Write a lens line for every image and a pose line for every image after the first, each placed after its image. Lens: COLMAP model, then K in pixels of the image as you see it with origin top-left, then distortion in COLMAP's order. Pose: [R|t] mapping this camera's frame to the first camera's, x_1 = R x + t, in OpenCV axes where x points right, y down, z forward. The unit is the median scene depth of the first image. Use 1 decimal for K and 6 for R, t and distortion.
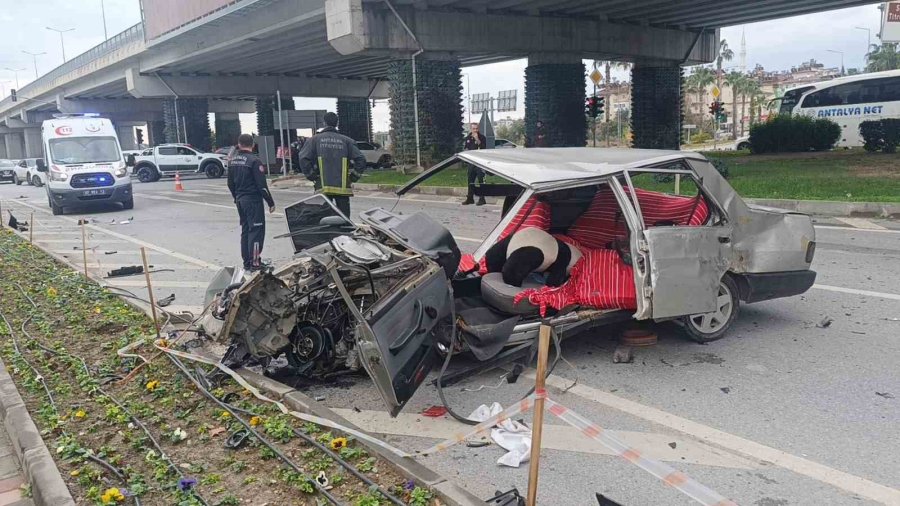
lens RADIAL K [[732.4, 0, 449.7], [0, 732.4, 256.0], [0, 0, 1]] dist [0.034653, 0.002953]
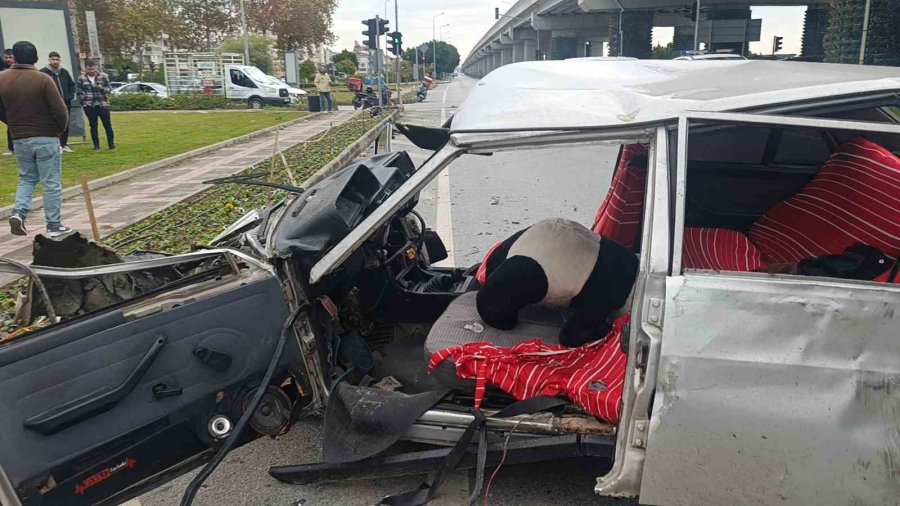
lens RADIAL K [[732.4, 0, 451.7], [0, 732.4, 250.3], [0, 0, 1]] dist [0.034653, 0.002953]
pose [[0.815183, 0.160380, -0.556556, 0.364276], [-0.103881, 0.985802, 0.131920, -0.083177], [0.569812, -0.049723, 0.820270, 0.582571]]
